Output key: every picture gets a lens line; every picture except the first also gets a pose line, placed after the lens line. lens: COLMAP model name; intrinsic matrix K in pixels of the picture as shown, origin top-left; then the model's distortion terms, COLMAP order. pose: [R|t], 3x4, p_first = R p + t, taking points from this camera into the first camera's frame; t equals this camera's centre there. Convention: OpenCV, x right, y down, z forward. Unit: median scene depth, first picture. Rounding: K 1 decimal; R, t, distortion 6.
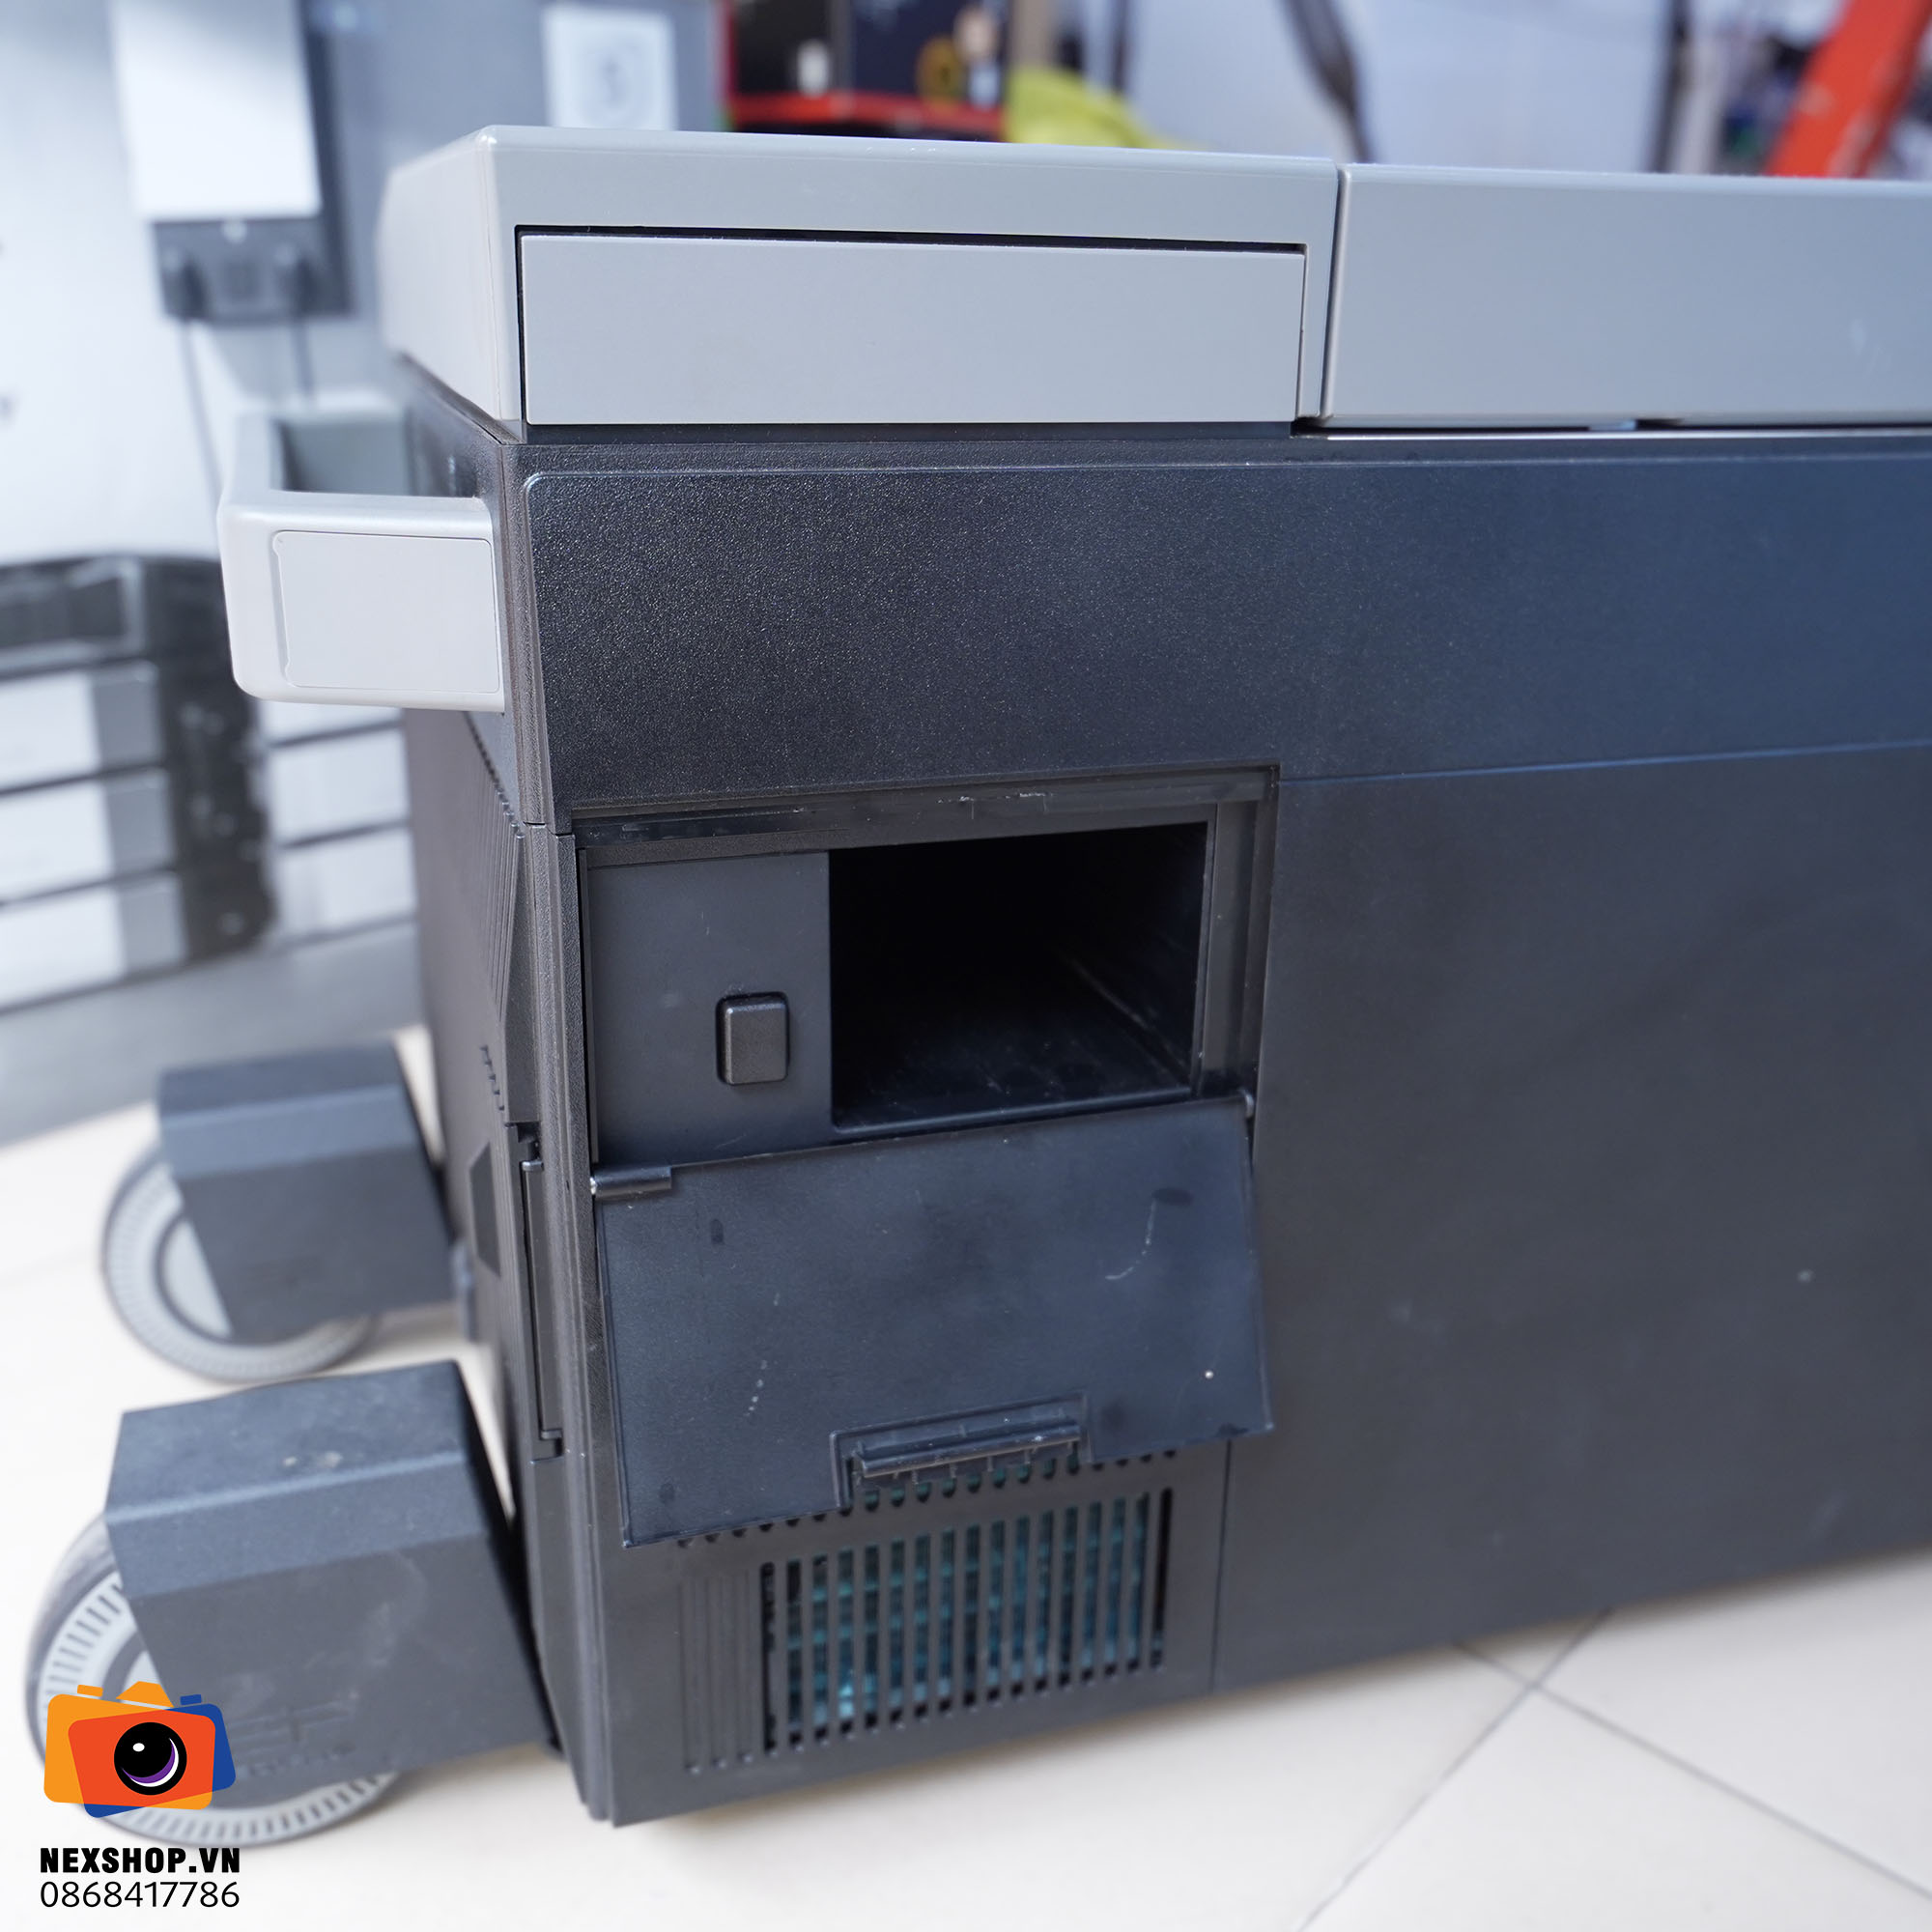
lens RADIAL K [[1955.2, 0, 966.0], [0, 1955.2, 966.0], [0, 0, 1]] dist [0.004131, 0.004524]
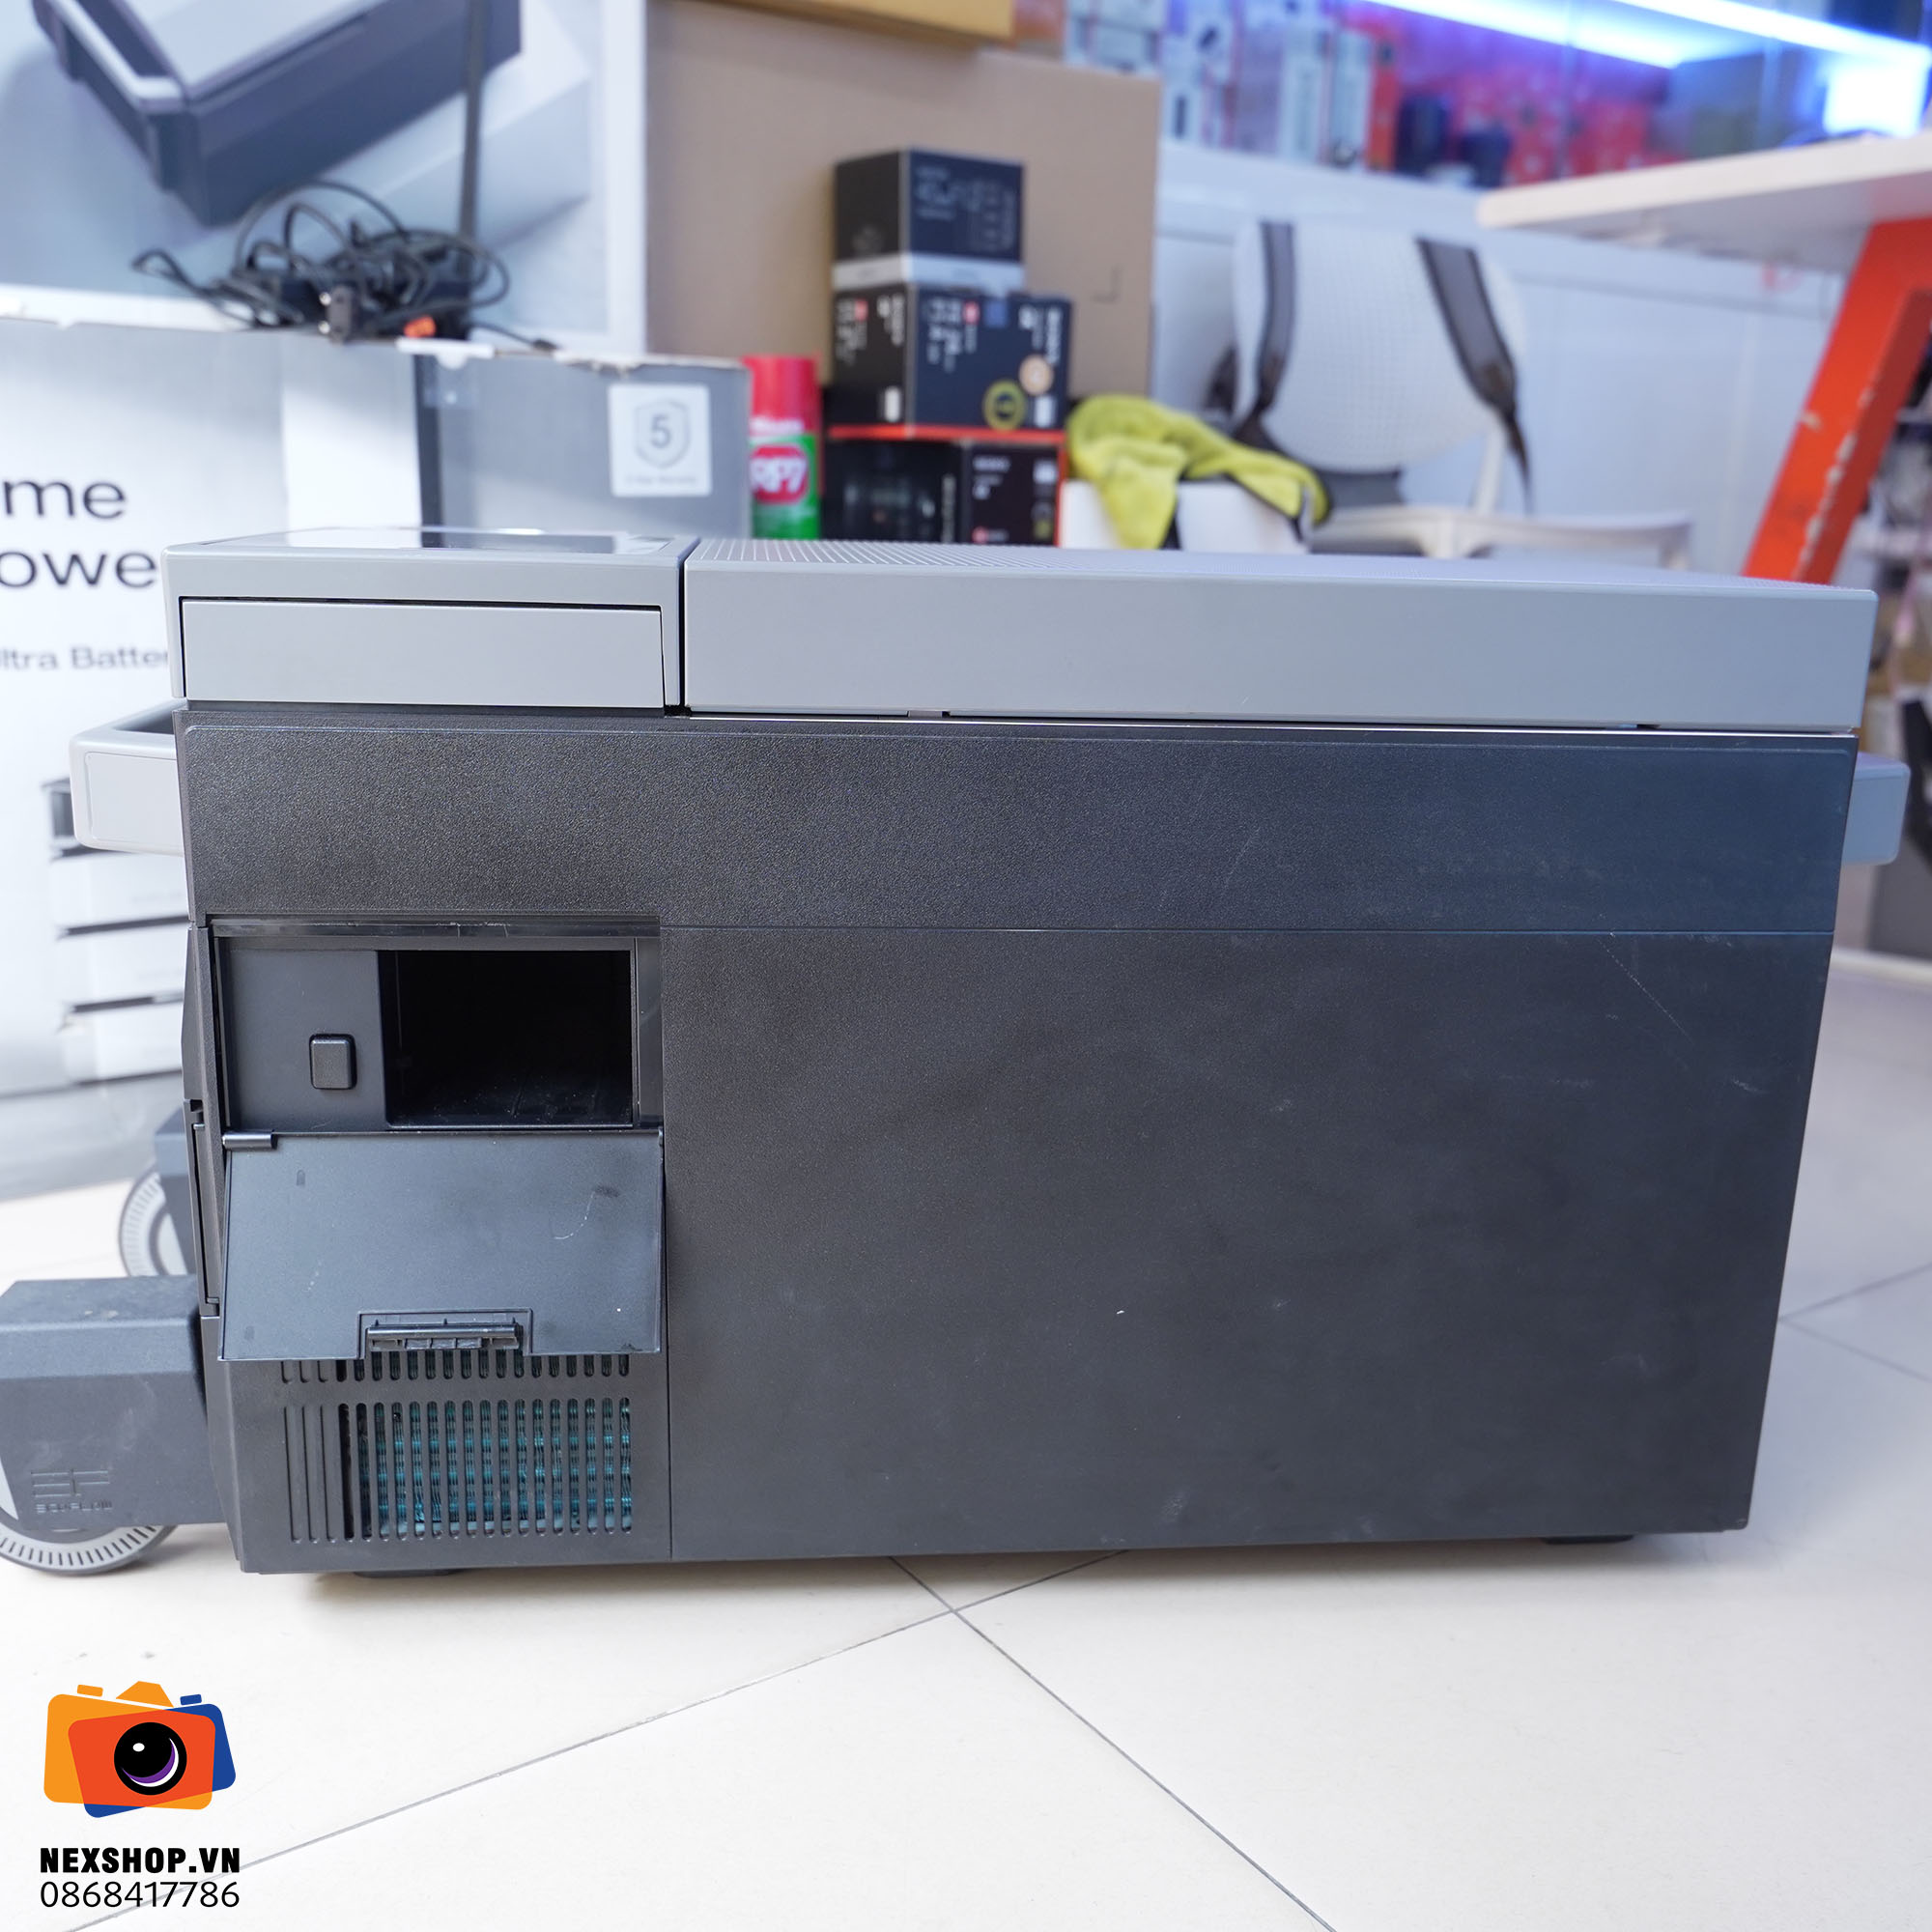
lens RADIAL K [[1955.2, 0, 966.0], [0, 1955.2, 966.0], [0, 0, 1]] dist [0.004131, 0.004524]
pose [[0.976013, 0.057391, -0.210014, 0.703539], [-0.081231, 0.990966, -0.106710, 0.083735], [0.201992, 0.121210, 0.971858, -0.475420]]
